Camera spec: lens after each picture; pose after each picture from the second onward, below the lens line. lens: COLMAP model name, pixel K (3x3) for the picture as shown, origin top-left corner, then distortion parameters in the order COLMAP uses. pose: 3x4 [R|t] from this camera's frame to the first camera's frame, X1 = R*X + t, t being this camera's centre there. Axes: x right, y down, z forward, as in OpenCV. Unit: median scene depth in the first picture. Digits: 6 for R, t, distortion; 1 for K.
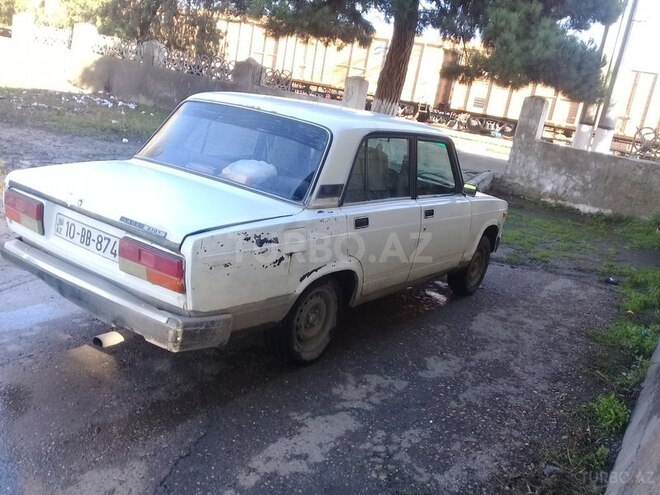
lens RADIAL K [[611.8, 0, 330.0], [0, 611.8, 247.5], [0, 0, 1]] dist [0.087272, -0.176394]
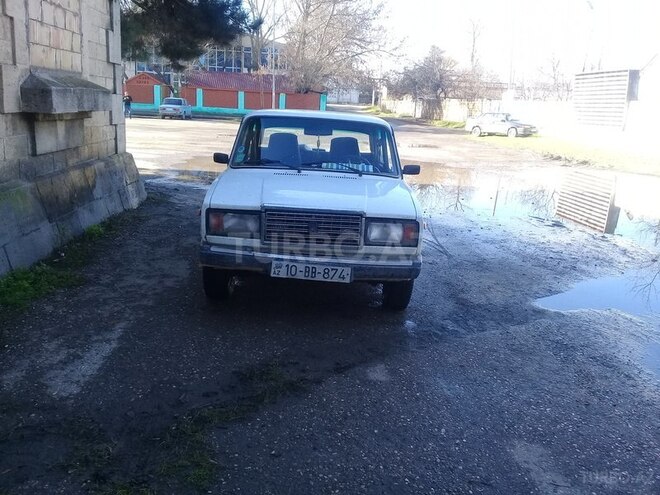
lens RADIAL K [[611.8, 0, 330.0], [0, 611.8, 247.5], [0, 0, 1]] dist [0.087272, -0.176394]
pose [[-0.791673, -0.079840, -0.605705, 0.283872], [-0.325701, 0.893945, 0.307866, -0.137721], [0.516887, 0.441008, -0.733716, 0.771615]]
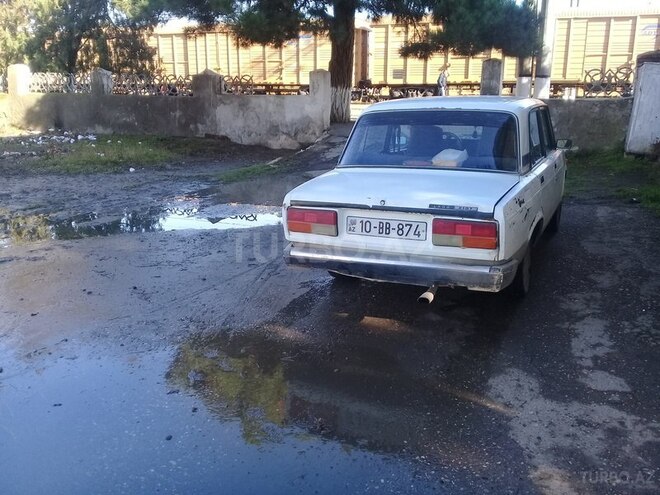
lens RADIAL K [[611.8, 0, 330.0], [0, 611.8, 247.5], [0, 0, 1]] dist [0.087272, -0.176394]
pose [[0.969740, -0.209452, 0.125436, -0.168151], [0.207030, 0.977805, 0.032189, -0.010577], [-0.129394, -0.005246, 0.991579, -0.068460]]
